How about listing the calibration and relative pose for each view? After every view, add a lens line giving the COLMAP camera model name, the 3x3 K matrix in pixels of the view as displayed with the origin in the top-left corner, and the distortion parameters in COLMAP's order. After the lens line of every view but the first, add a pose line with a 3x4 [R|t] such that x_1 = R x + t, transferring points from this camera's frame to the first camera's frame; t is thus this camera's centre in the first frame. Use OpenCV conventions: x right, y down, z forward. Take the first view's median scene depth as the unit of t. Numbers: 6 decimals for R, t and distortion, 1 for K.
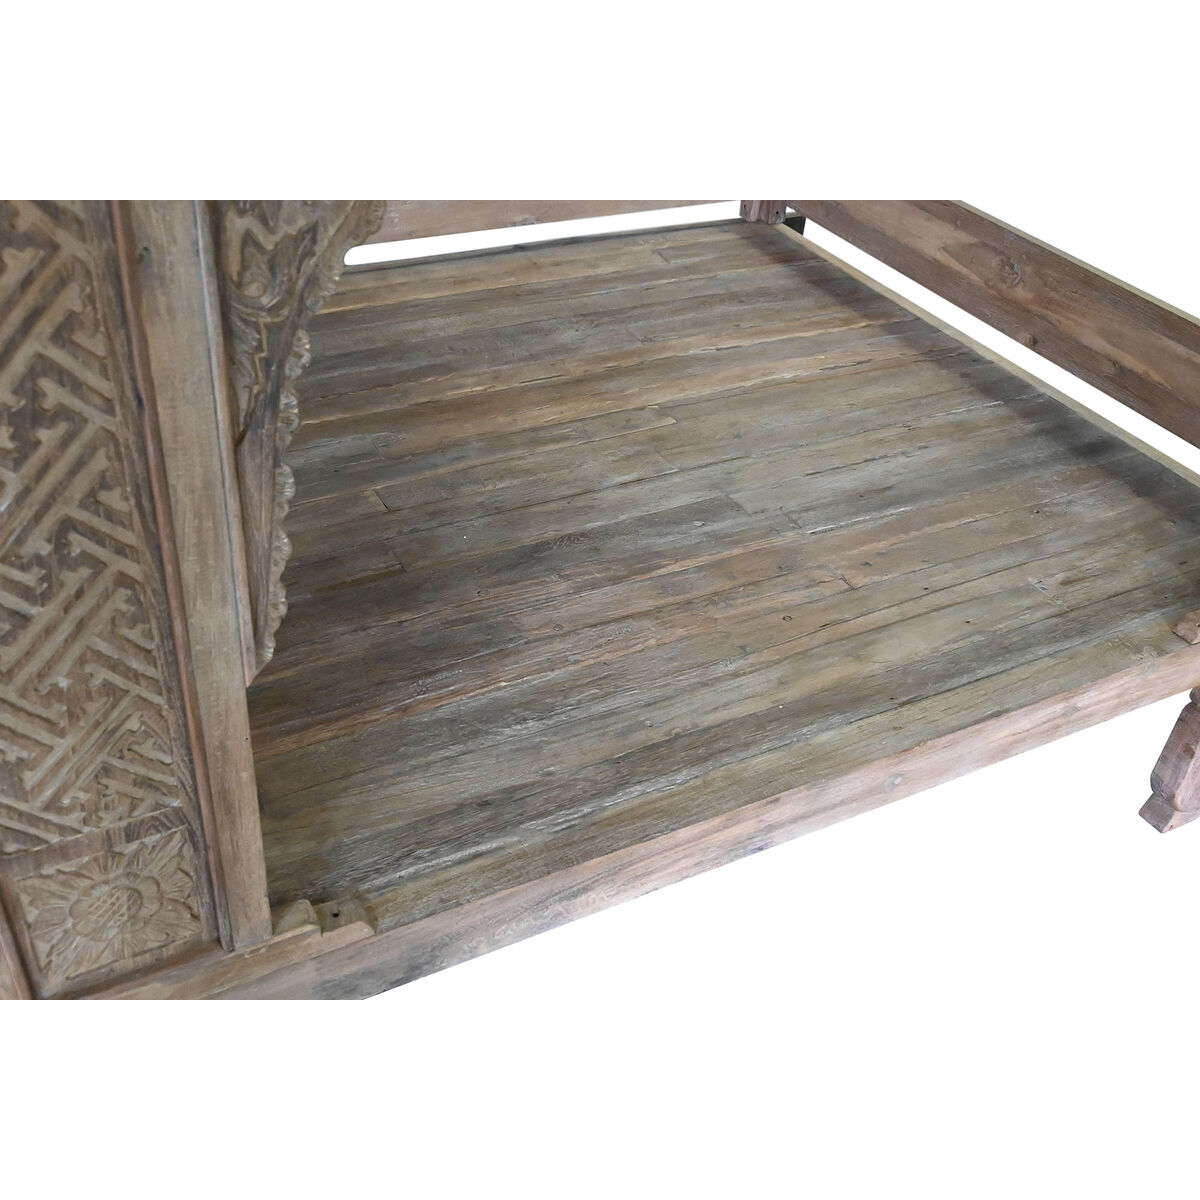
lens RADIAL K [[1270.6, 0, 600.0], [0, 1270.6, 600.0], [0, 0, 1]] dist [-0.026703, -0.023074]
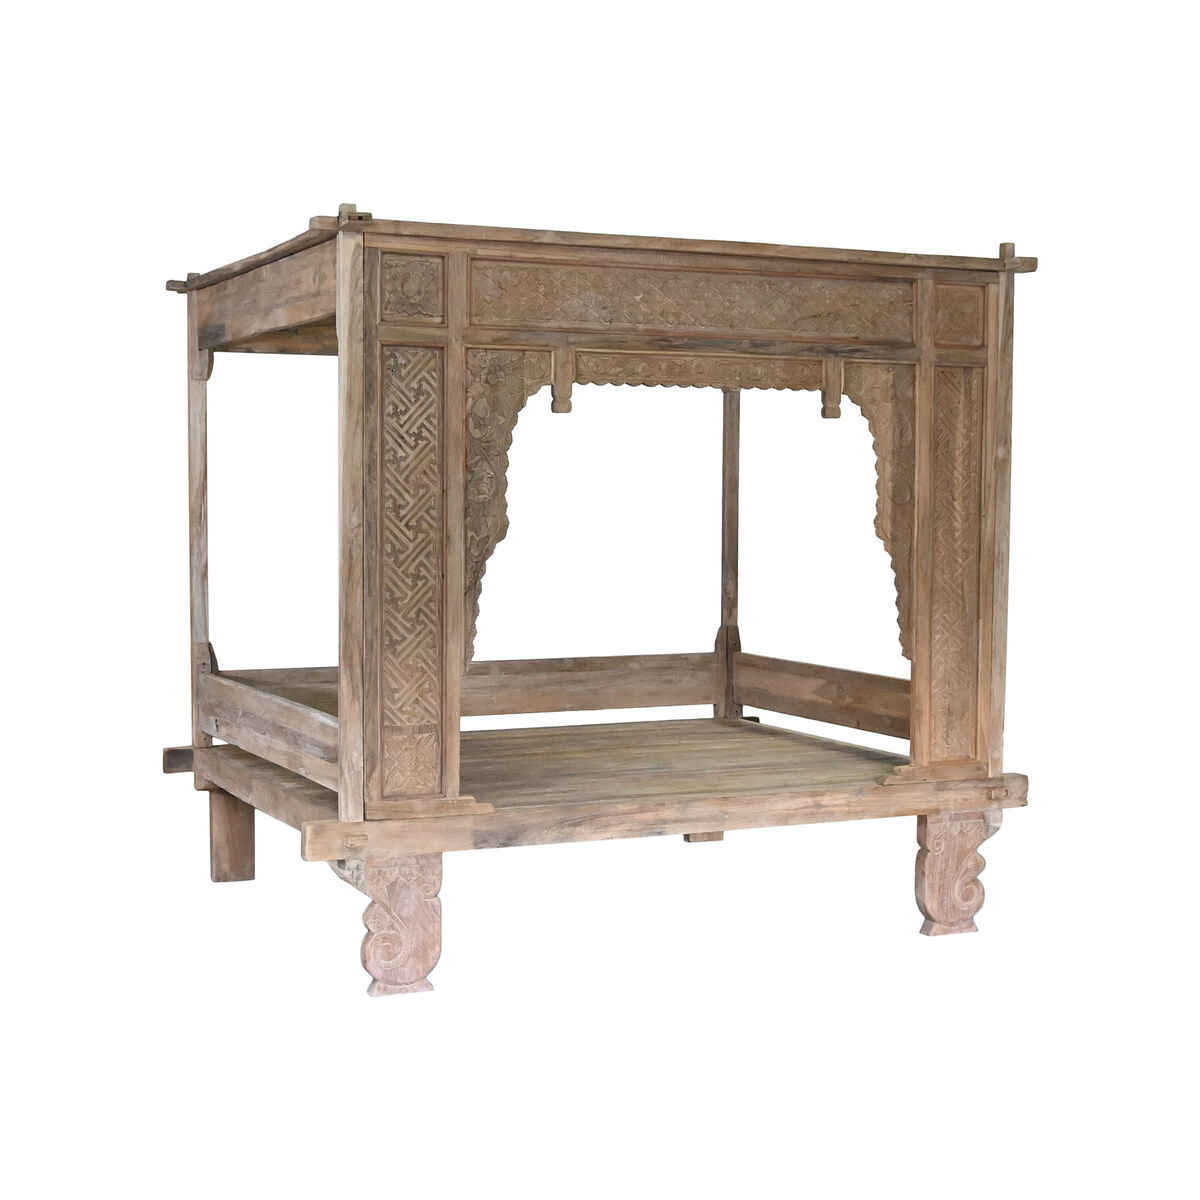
lens RADIAL K [[1999.2, 0, 600.0], [0, 1999.2, 600.0], [0, 0, 1]] dist [0.002719, 0.000896]
pose [[0.995316, -0.065629, -0.070981, 0.480315], [0.015174, 0.831203, -0.555762, 2.935437], [0.095473, 0.552082, 0.828306, -3.525616]]
